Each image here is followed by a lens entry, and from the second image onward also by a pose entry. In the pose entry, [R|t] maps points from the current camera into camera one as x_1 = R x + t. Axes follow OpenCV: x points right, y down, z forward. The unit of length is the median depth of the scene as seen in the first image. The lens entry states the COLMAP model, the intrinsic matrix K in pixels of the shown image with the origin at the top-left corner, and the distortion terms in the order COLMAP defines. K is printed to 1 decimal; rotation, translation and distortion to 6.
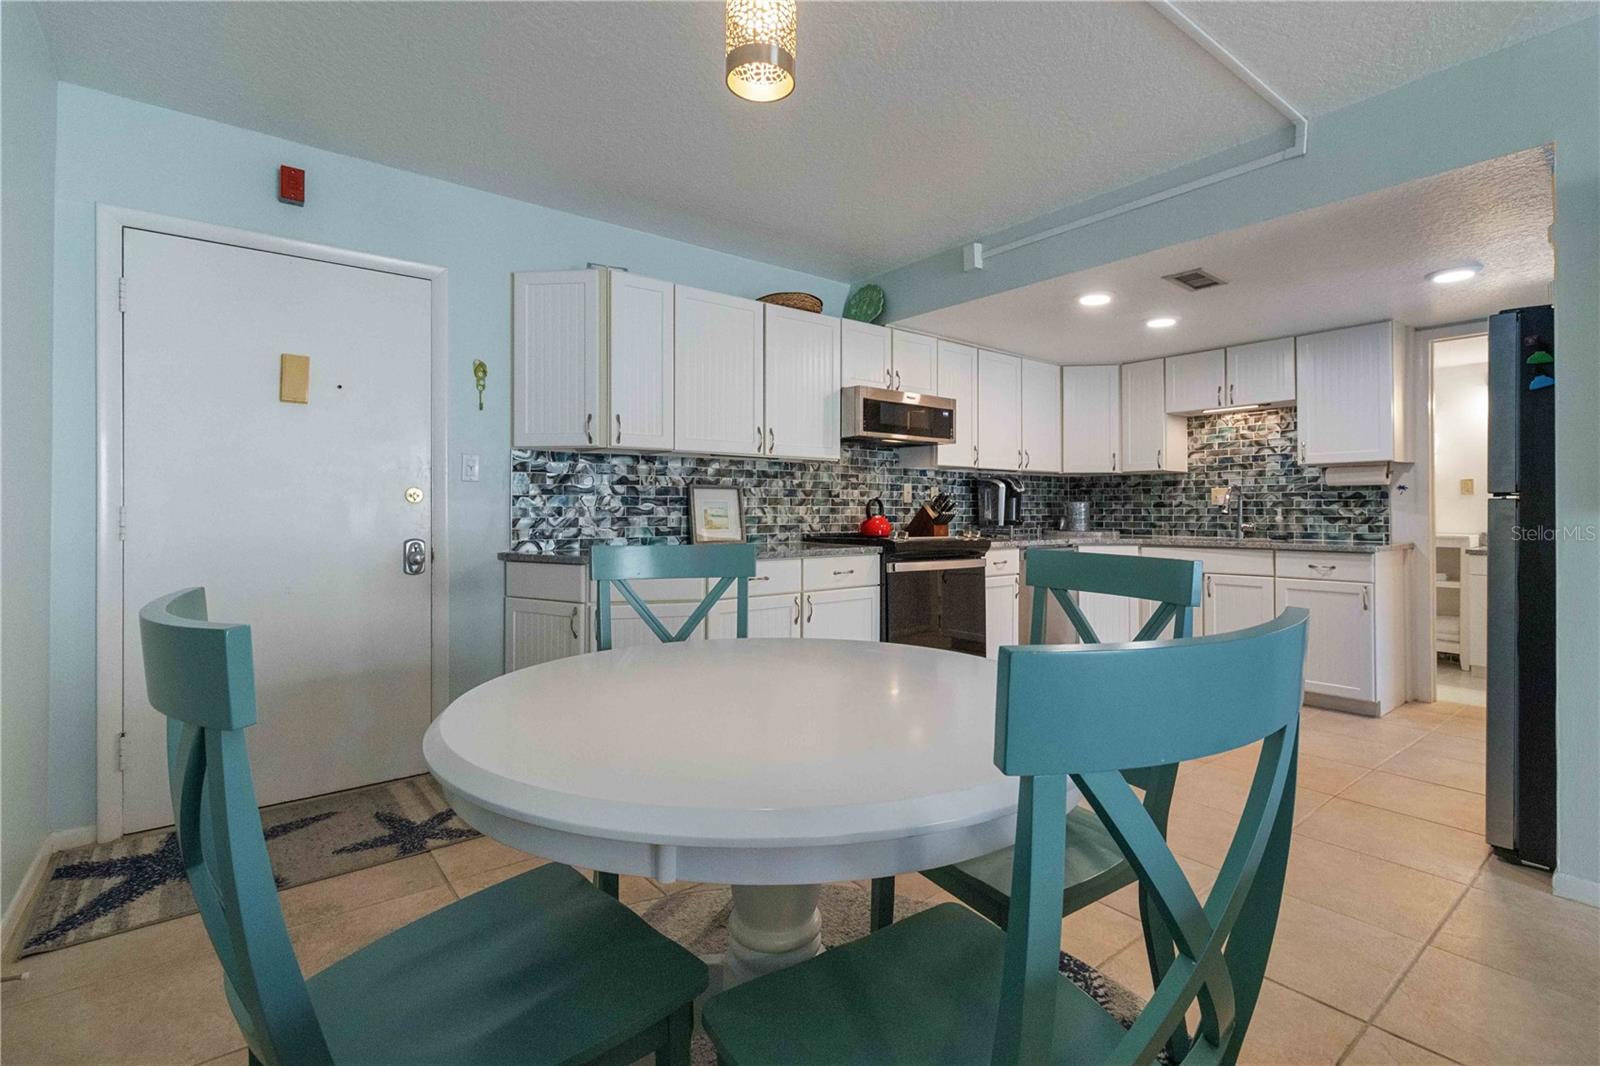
lens RADIAL K [[740.2, 0, 807.9], [0, 740.2, 501.6], [0, 0, 1]] dist [0.002768, -0.000547]
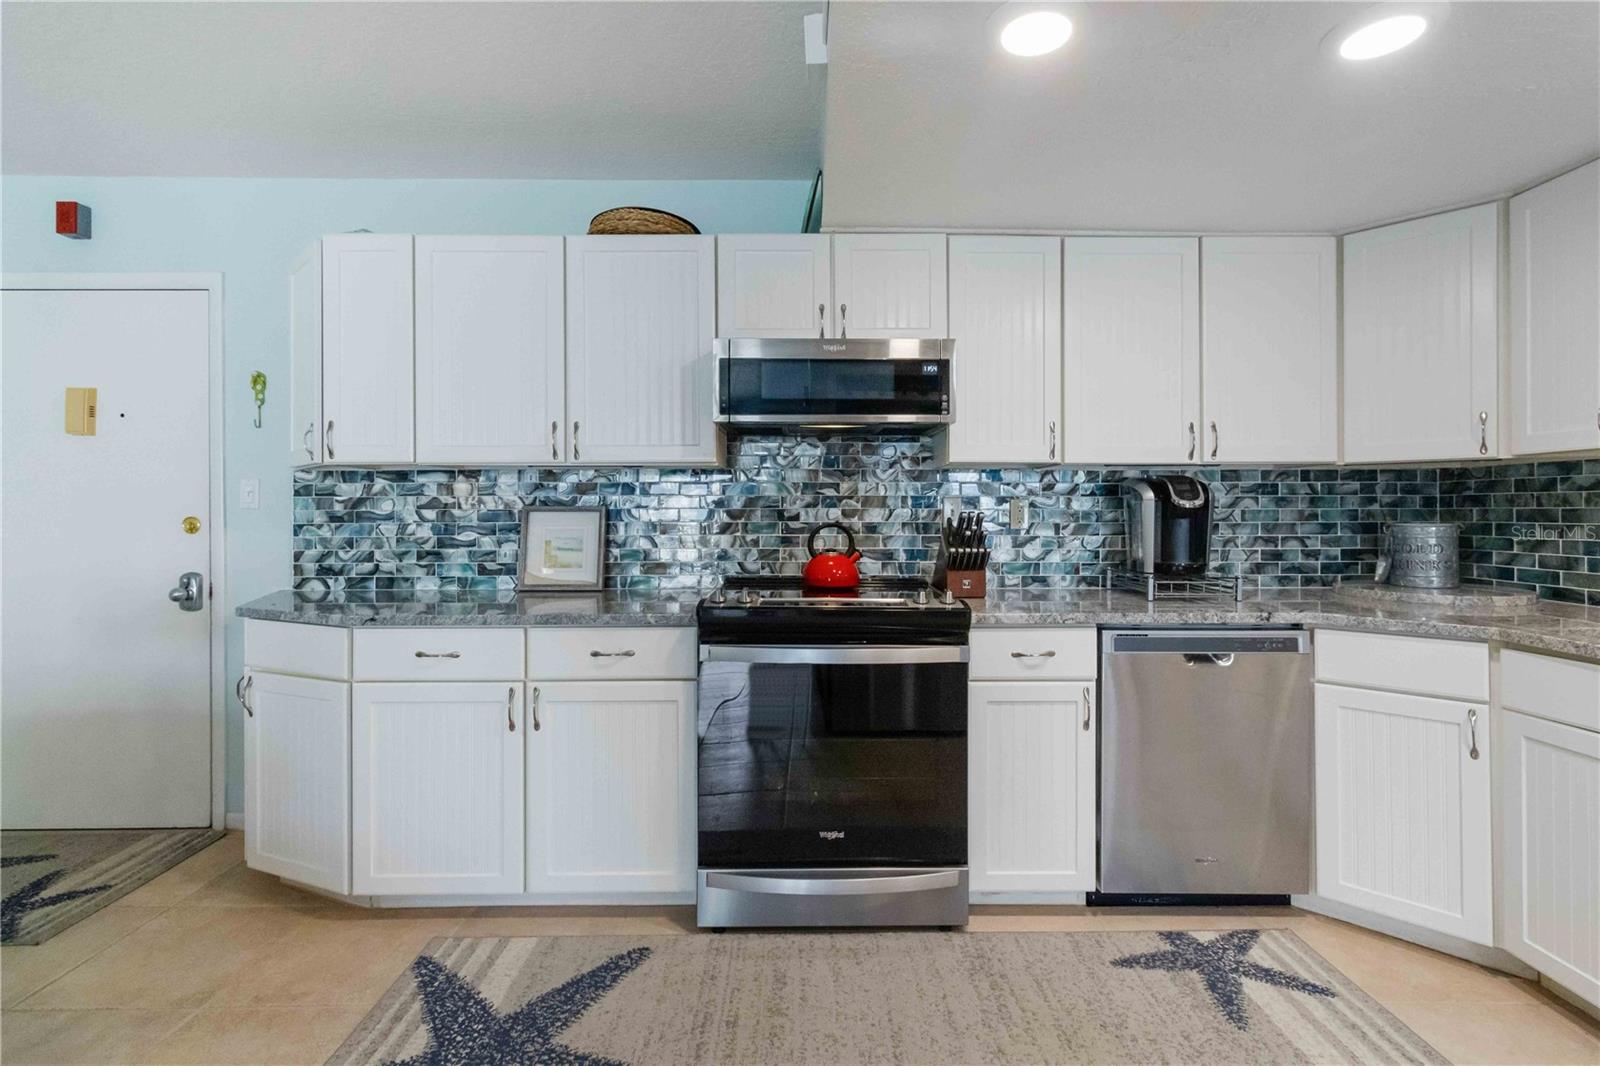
lens RADIAL K [[740.2, 0, 809.2], [0, 740.2, 509.6], [0, 0, 1]] dist [0.002768, -0.000547]
pose [[0.787391, -0.000943, -0.616453, 0.527157], [0.009320, 0.999903, 0.010375, -0.025454], [0.616383, -0.013914, 0.787323, 0.606129]]
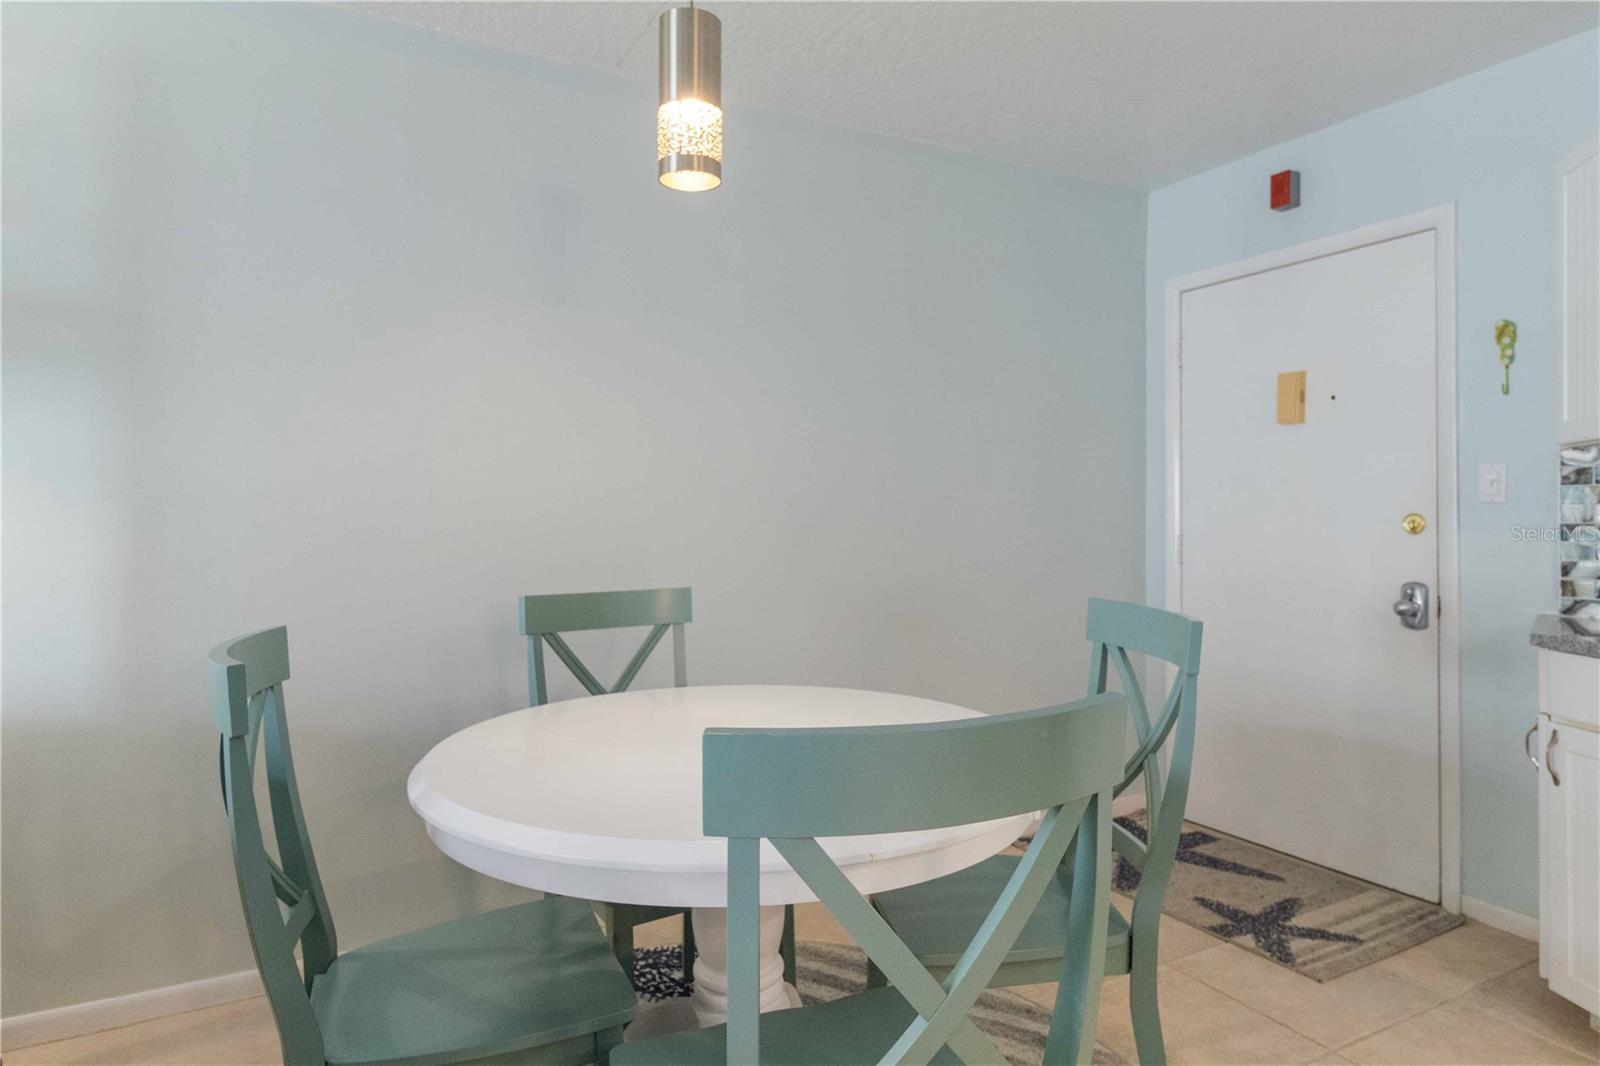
lens RADIAL K [[951.5, 0, 806.4], [0, 951.5, 509.6], [0, 0, 1]] dist [-0.002830, -0.004266]
pose [[-0.177779, -0.004549, -0.984060, 0.427062], [0.012648, 0.999896, -0.006908, -0.020185], [0.983989, -0.013675, -0.177703, 0.458478]]
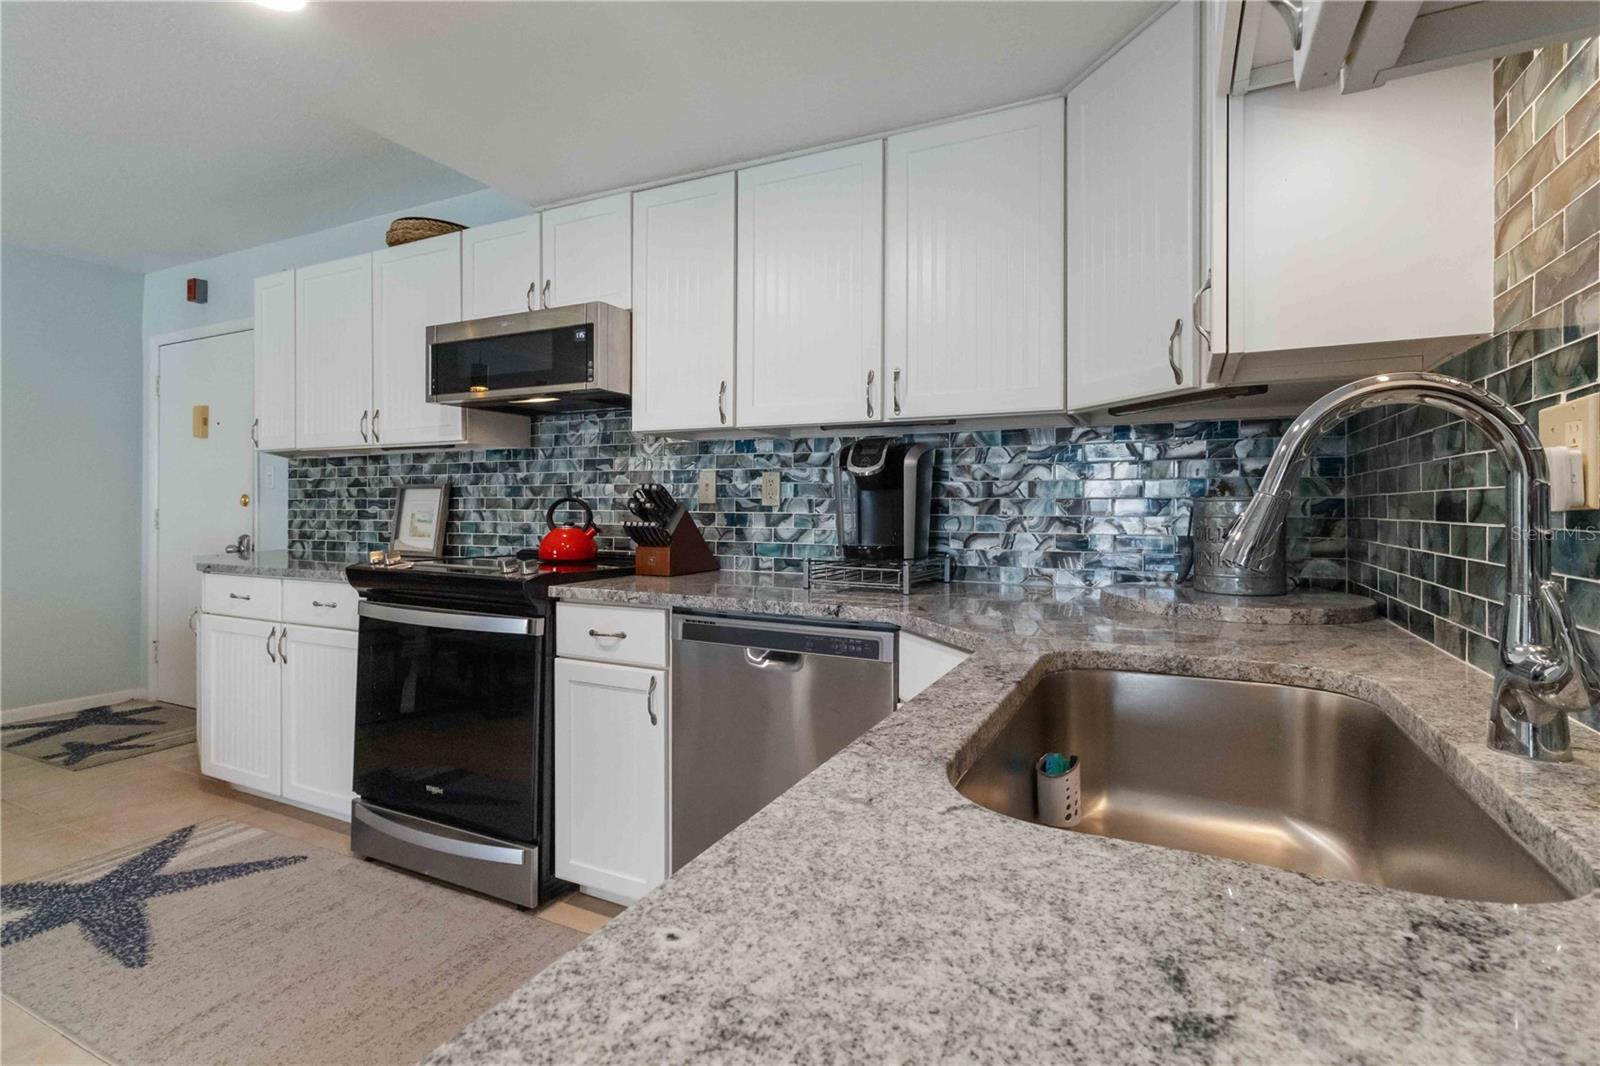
lens RADIAL K [[740.2, 0, 804.6], [0, 740.2, 509.0], [0, 0, 1]] dist [0.002768, -0.000547]
pose [[0.432607, 0.004017, -0.901574, 0.852410], [0.007416, 0.999940, 0.008014, 0.002243], [0.901552, -0.010153, 0.432551, 1.071517]]
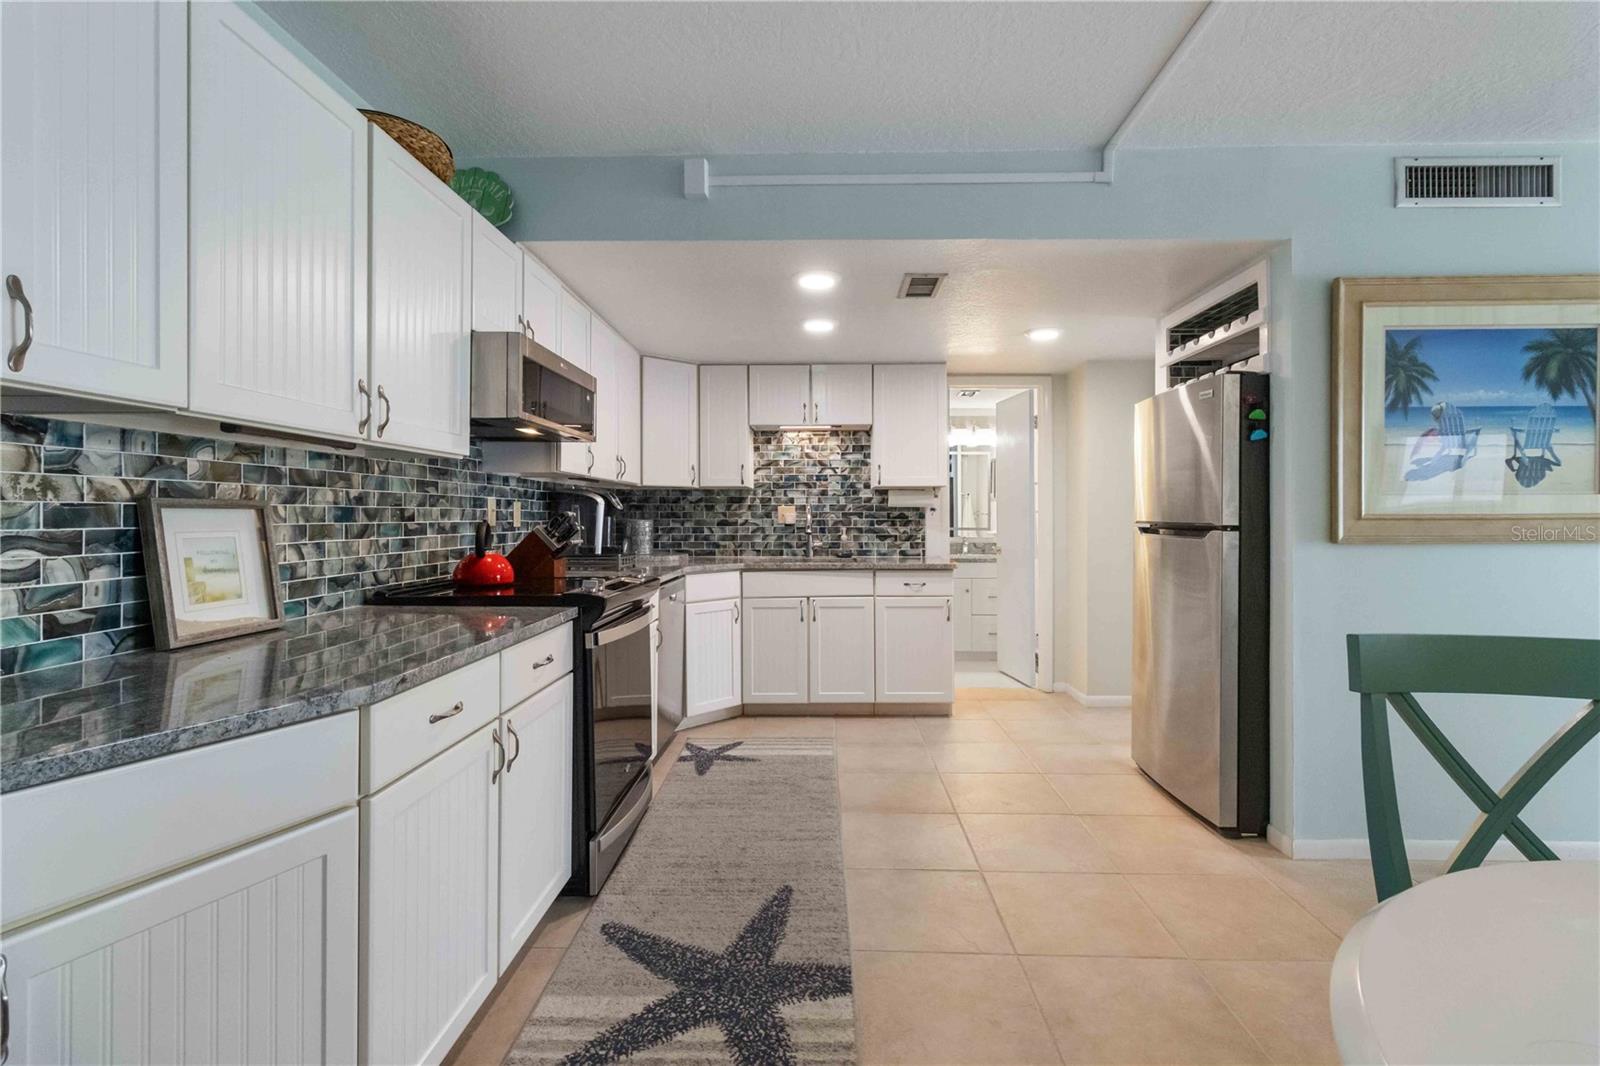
lens RADIAL K [[740.2, 0, 809.9], [0, 740.2, 512.7], [0, 0, 1]] dist [0.002768, -0.000547]
pose [[0.640102, 0.001370, 0.768288, -0.243980], [-0.008085, 0.999955, 0.004953, -0.020549], [-0.768247, -0.009381, 0.640085, 0.471672]]
